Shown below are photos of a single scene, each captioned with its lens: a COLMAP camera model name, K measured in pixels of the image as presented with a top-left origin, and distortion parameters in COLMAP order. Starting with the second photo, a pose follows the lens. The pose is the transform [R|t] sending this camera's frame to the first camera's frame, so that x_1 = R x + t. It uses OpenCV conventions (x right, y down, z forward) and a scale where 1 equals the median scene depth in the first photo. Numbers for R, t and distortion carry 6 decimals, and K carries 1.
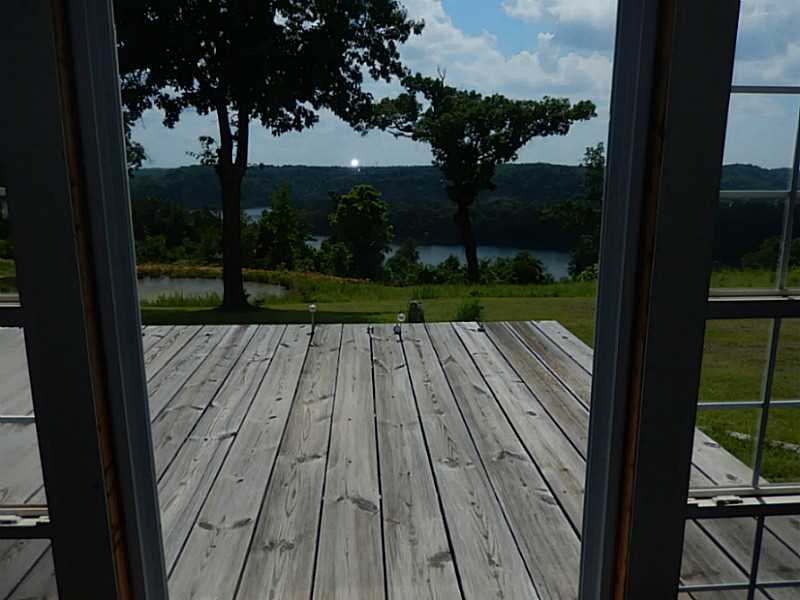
lens RADIAL K [[598.5, 0, 398.6], [0, 598.5, 303.0], [0, 0, 1]] dist [0.002541, -0.001702]
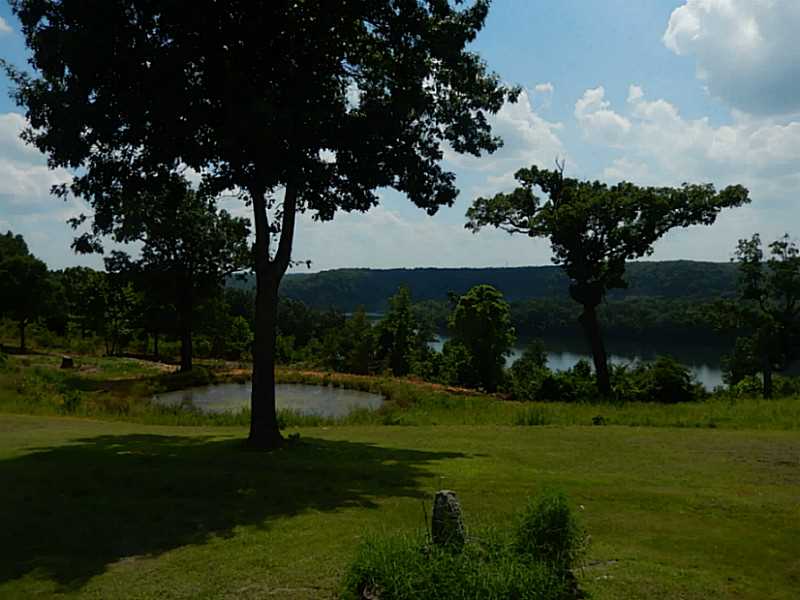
lens RADIAL K [[598.5, 0, 398.9], [0, 598.5, 299.0], [0, 0, 1]] dist [0.002541, -0.001702]
pose [[0.977126, -0.008932, -0.212475, 0.022770], [-0.027862, 0.985129, -0.169543, -0.018066], [0.210829, 0.171585, 0.962346, 0.099300]]
